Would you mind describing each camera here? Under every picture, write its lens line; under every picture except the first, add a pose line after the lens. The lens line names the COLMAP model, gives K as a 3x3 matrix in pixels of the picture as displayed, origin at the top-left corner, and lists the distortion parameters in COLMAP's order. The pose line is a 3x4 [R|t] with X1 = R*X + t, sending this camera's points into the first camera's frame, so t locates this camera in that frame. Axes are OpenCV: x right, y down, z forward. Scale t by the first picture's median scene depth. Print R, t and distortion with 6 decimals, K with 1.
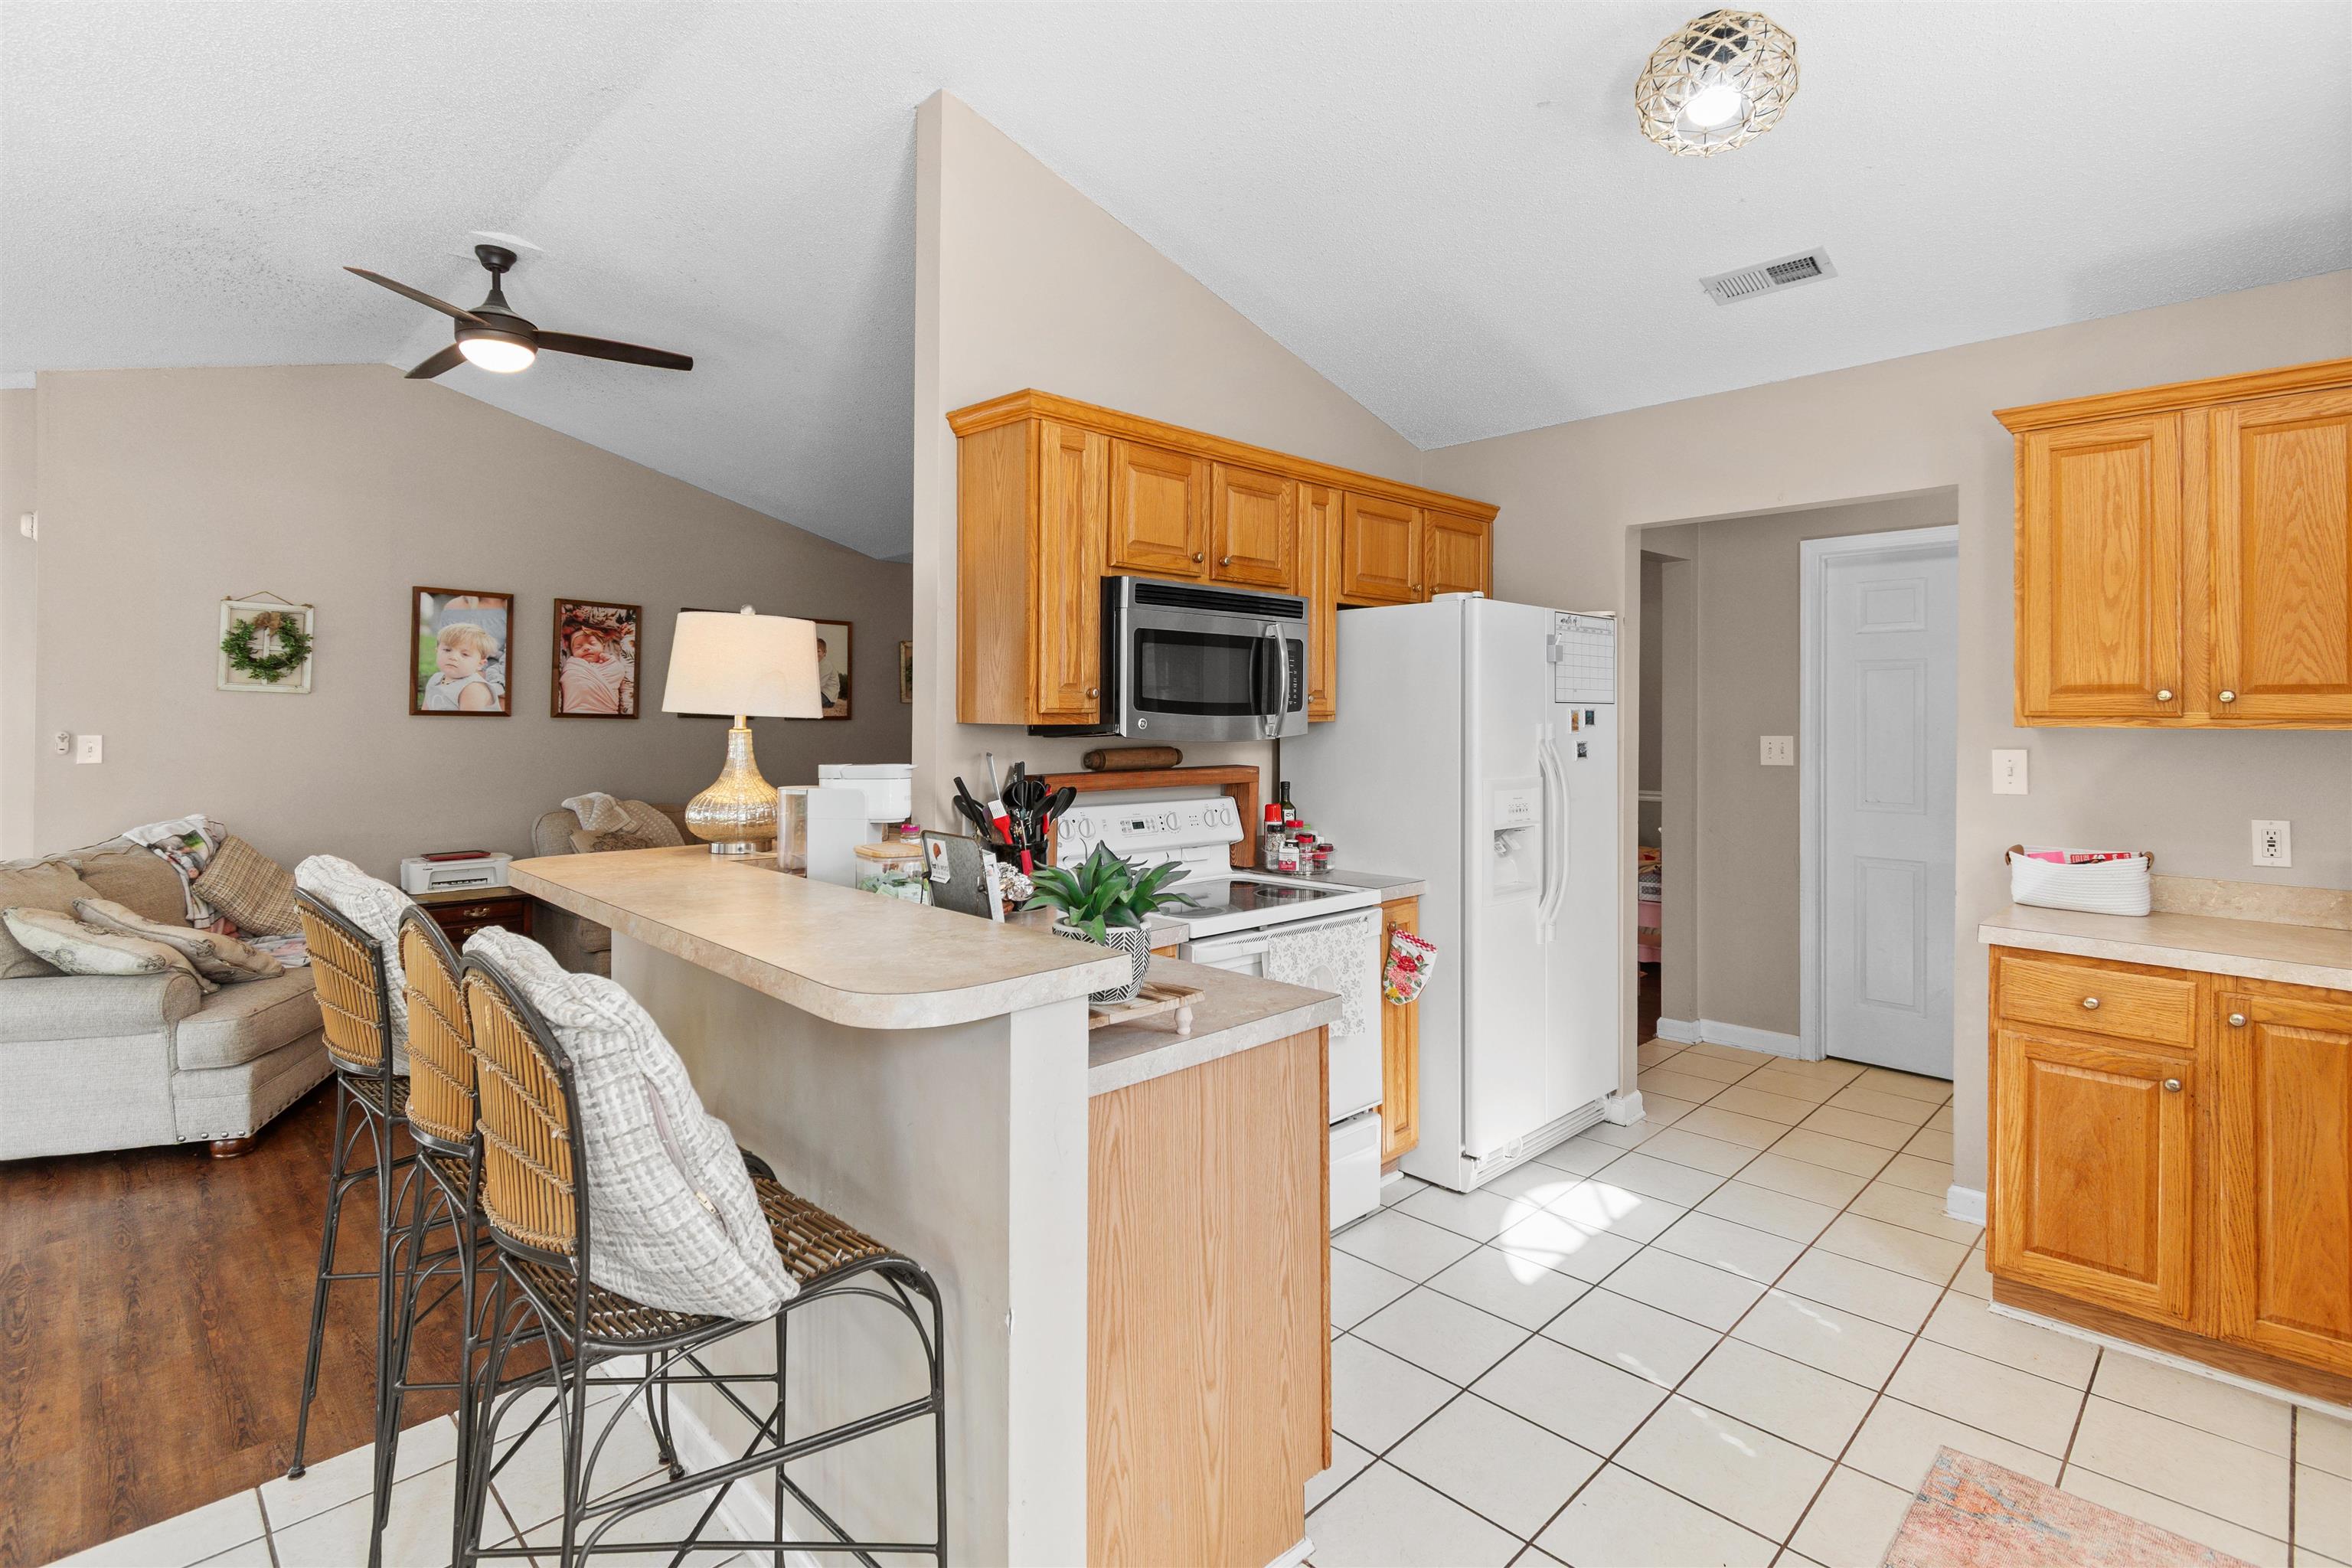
lens RADIAL K [[1118.3, 0, 1181.3], [0, 1118.3, 719.4], [0, 0, 1]] dist [0.002439, -0.004935]
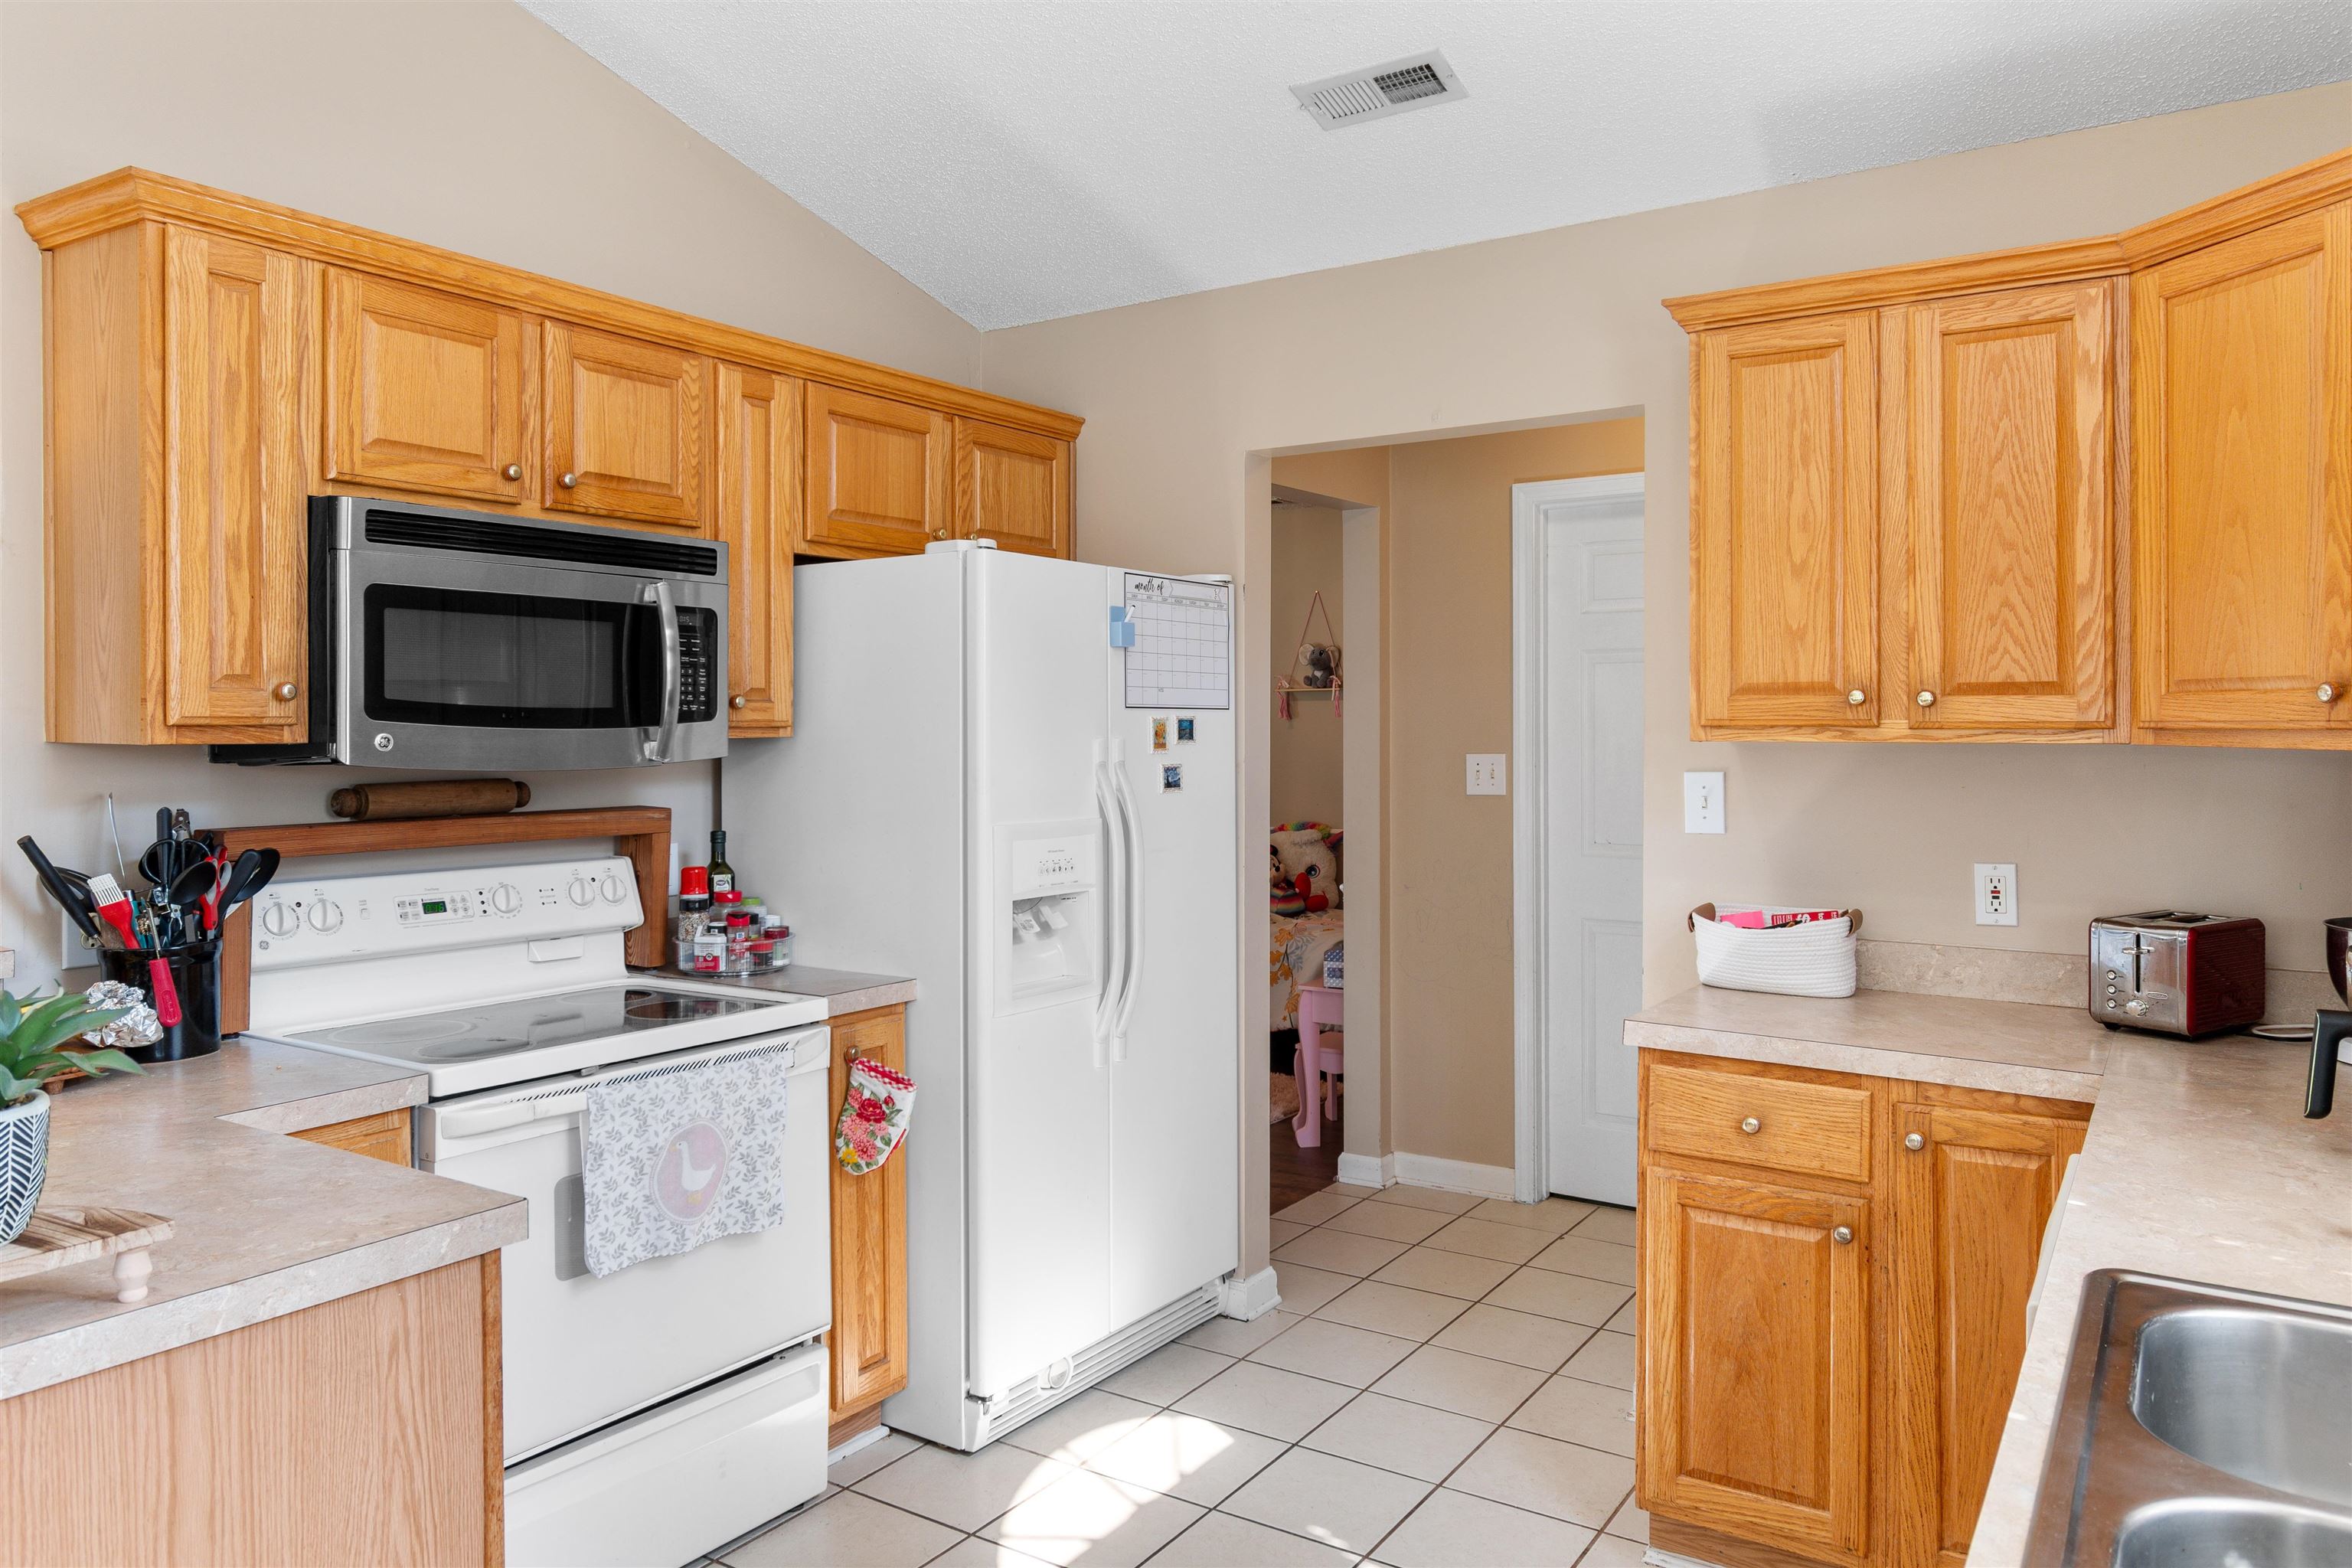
lens RADIAL K [[1582.7, 0, 1195.8], [0, 1582.7, 736.6], [0, 0, 1]] dist [0.005501, -0.008794]
pose [[0.976796, -0.004142, 0.214131, 0.201596], [0.003675, 0.999990, 0.002579, 0.000269], [-0.214140, -0.001732, 0.976801, 0.067283]]
